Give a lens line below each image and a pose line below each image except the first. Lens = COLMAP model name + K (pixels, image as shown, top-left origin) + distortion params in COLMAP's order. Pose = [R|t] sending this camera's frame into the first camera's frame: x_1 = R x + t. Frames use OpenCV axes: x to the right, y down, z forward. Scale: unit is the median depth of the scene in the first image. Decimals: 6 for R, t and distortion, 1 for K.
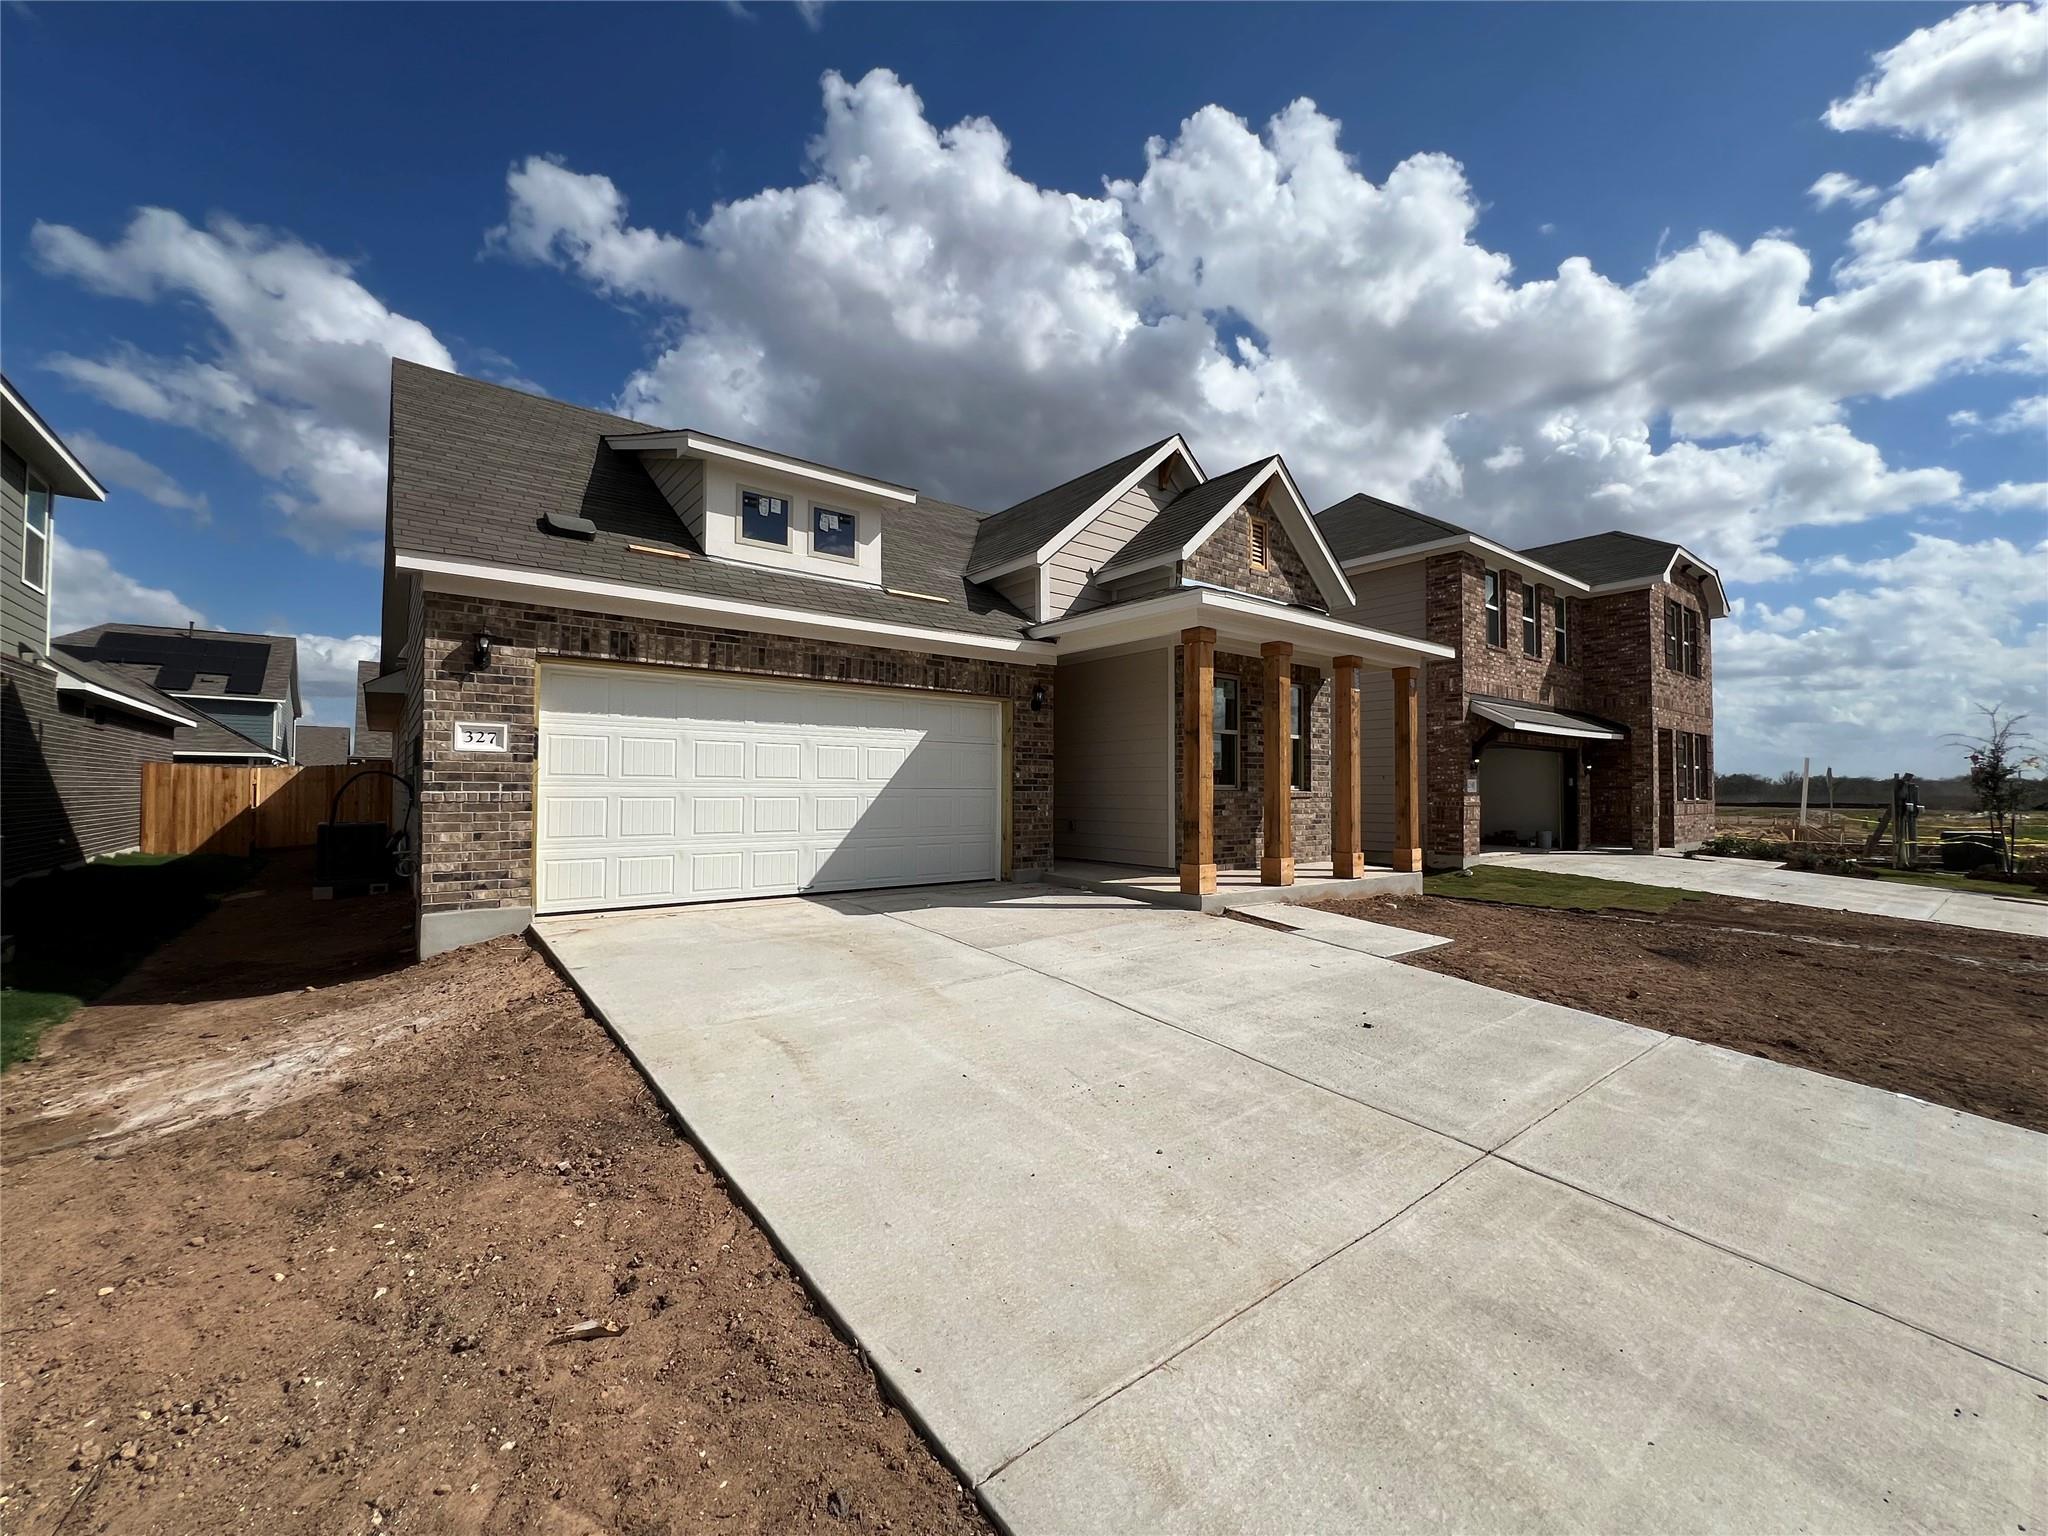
lens RADIAL K [[826.4, 0, 1038.0], [0, 826.4, 780.6], [0, 0, 1]] dist [-0.000693, -0.000657]
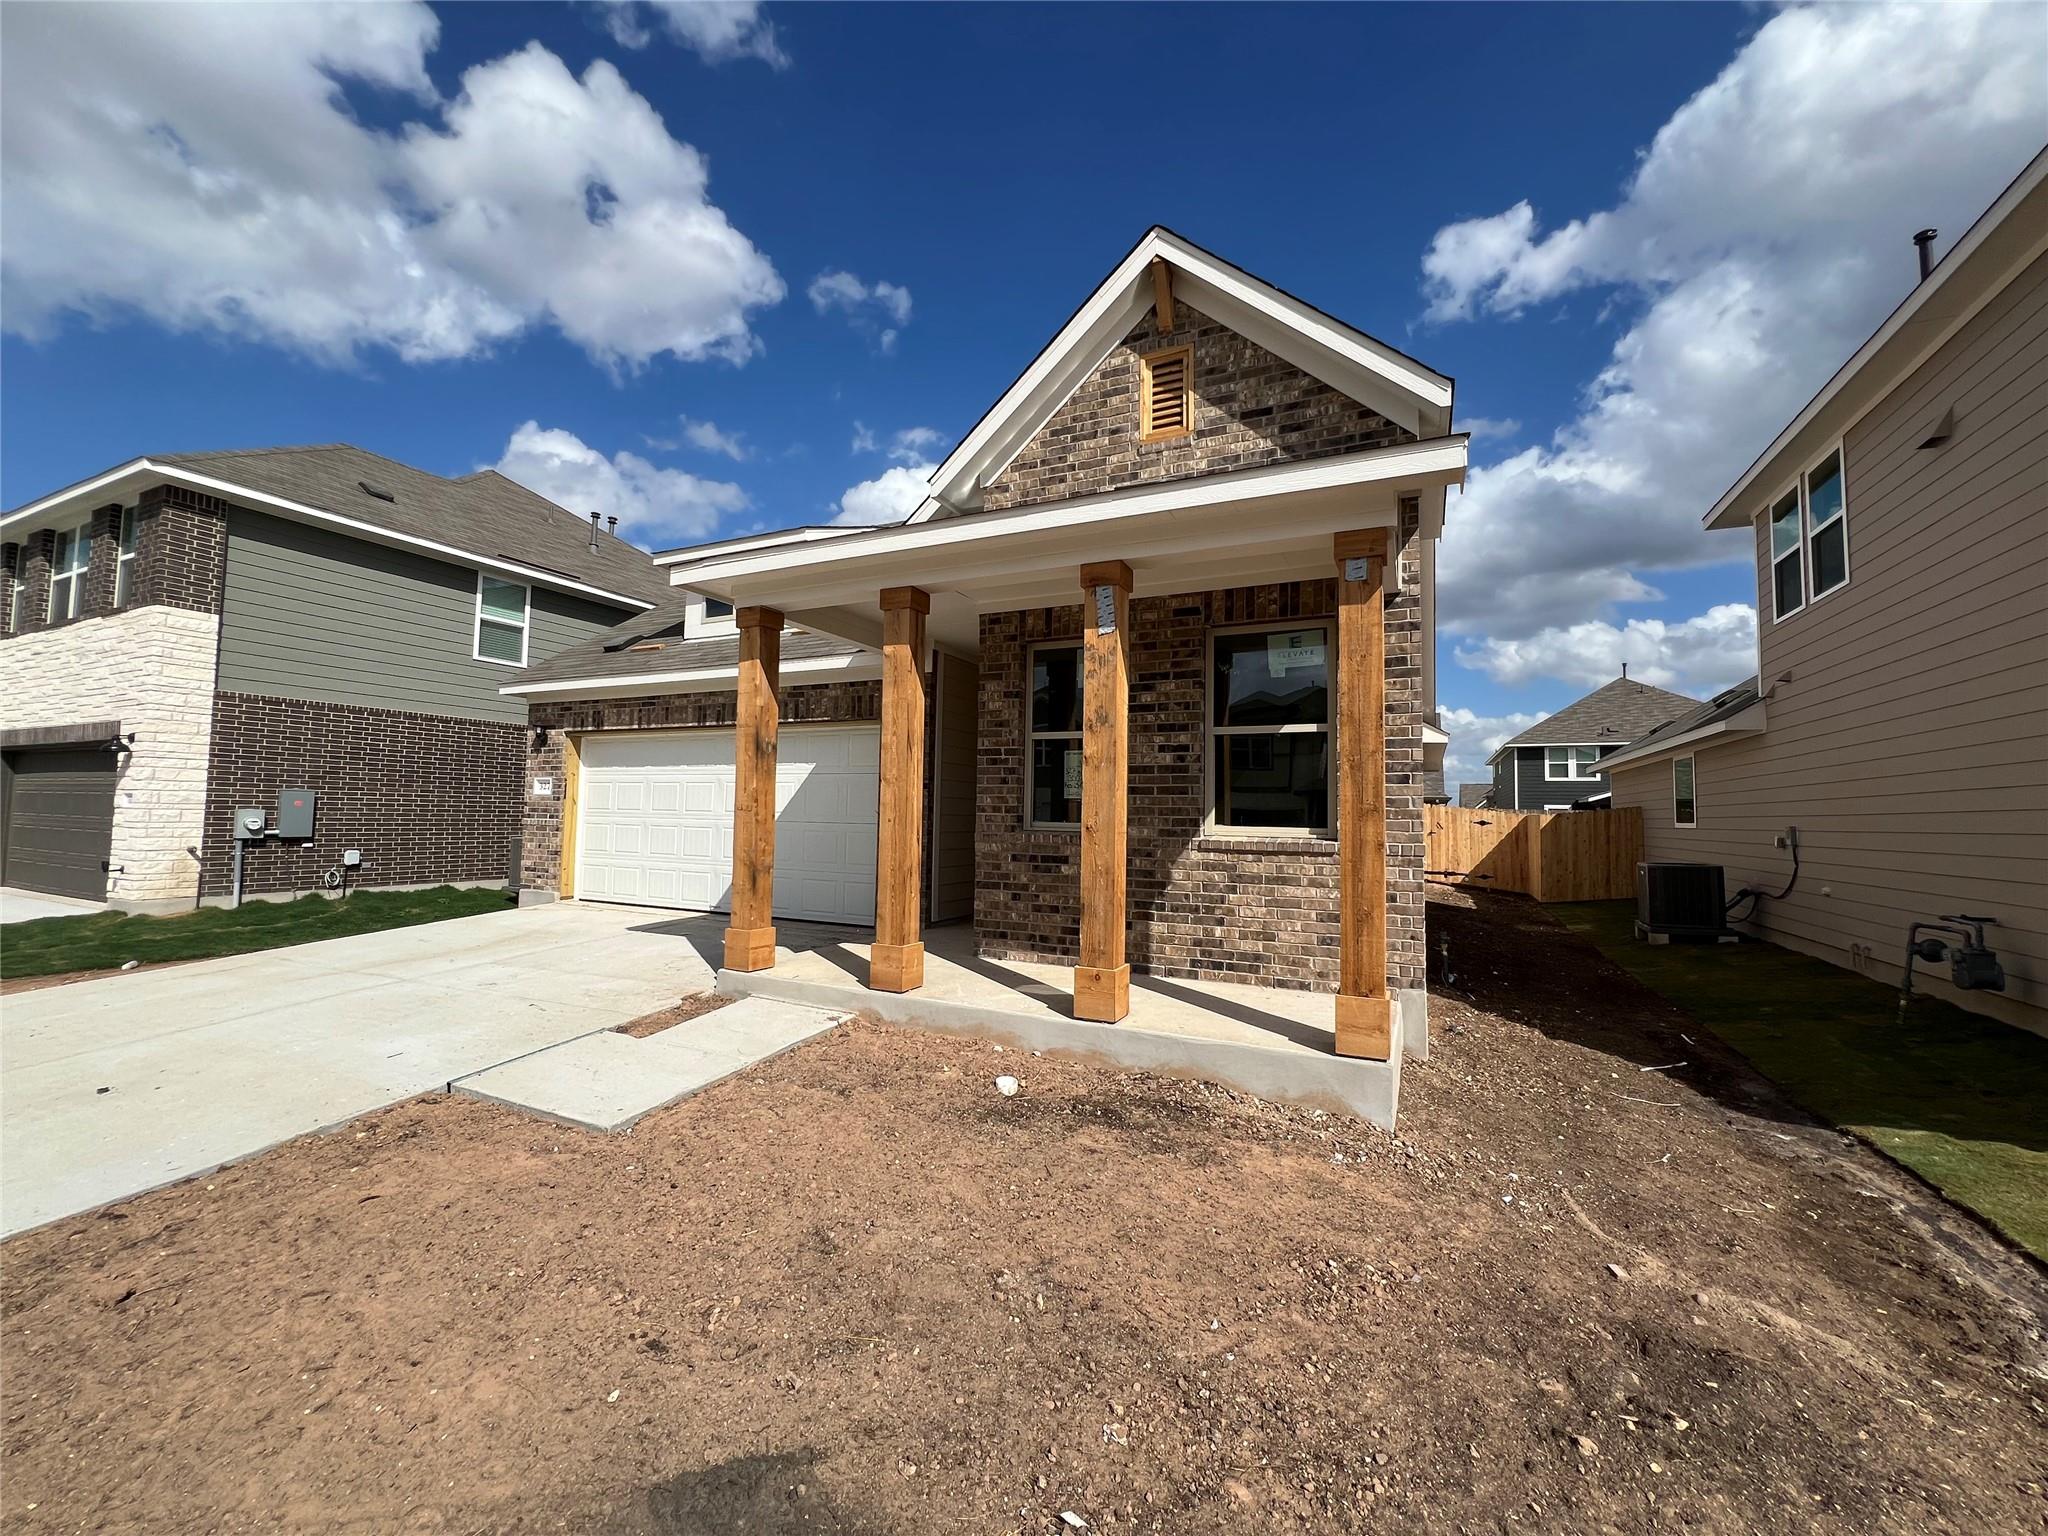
lens RADIAL K [[826.4, 0, 1028.6], [0, 826.4, 760.1], [0, 0, 1]] dist [-0.000693, -0.000657]
pose [[0.421769, -0.056430, -0.904945, 0.740546], [-0.005712, 0.997876, -0.064887, -0.001465], [0.906685, 0.032536, 0.420551, 0.703976]]
